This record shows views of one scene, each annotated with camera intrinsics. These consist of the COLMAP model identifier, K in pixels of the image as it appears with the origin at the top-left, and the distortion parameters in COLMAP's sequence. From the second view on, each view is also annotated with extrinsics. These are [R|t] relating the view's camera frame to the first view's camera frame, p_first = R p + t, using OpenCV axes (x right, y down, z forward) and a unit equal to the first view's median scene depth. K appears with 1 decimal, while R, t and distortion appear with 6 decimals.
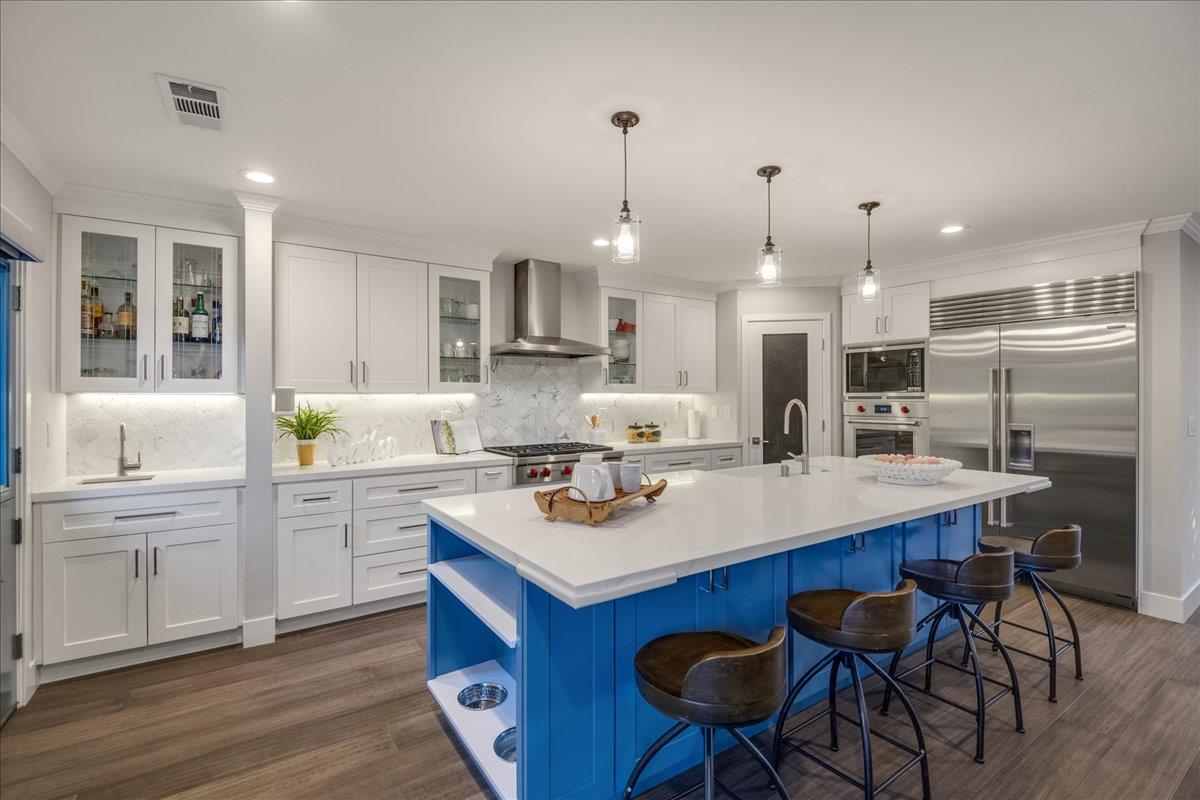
lens RADIAL K [[553.8, 0, 601.5], [0, 553.8, 398.4], [0, 0, 1]] dist [-0.018842, -0.000595]
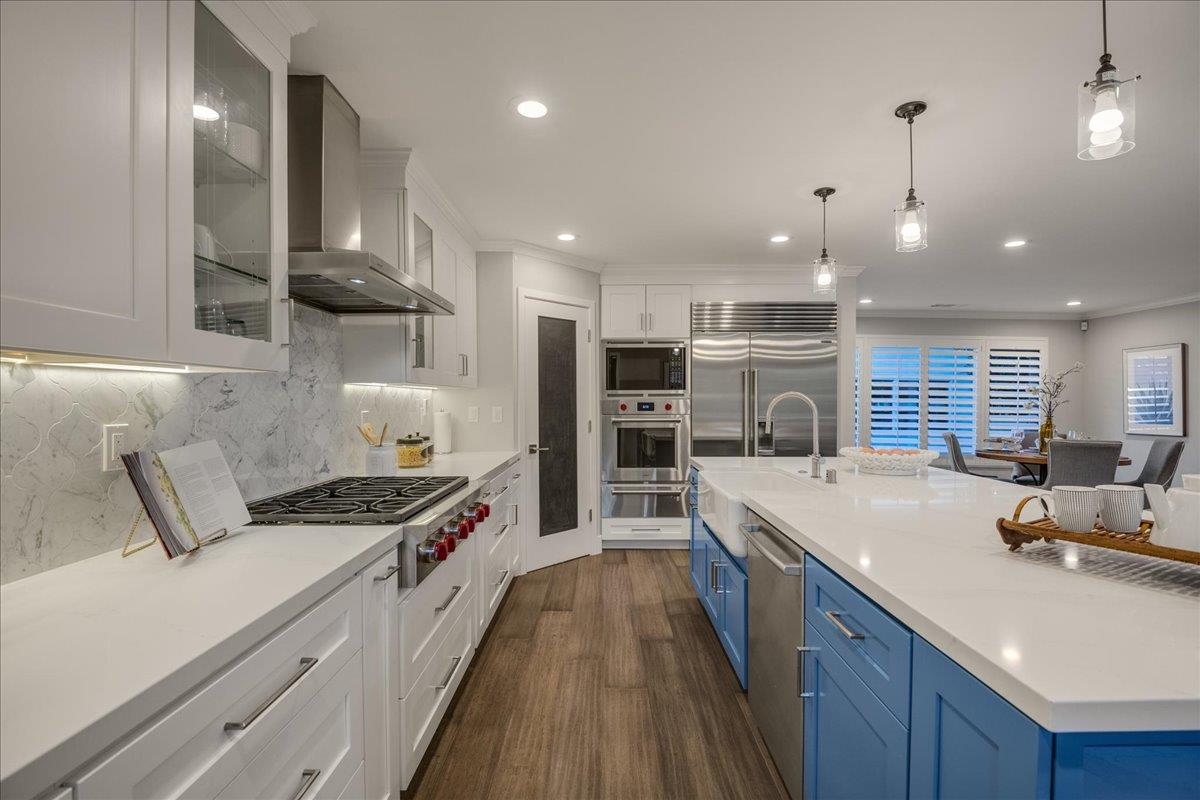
lens RADIAL K [[553.8, 0, 601.1], [0, 553.8, 400.6], [0, 0, 1]] dist [-0.018842, -0.000595]
pose [[0.562255, -0.000792, 0.826964, -0.342569], [0.003000, 0.999995, -0.001082, 0.009244], [-0.826958, 0.003089, 0.562255, 0.510434]]
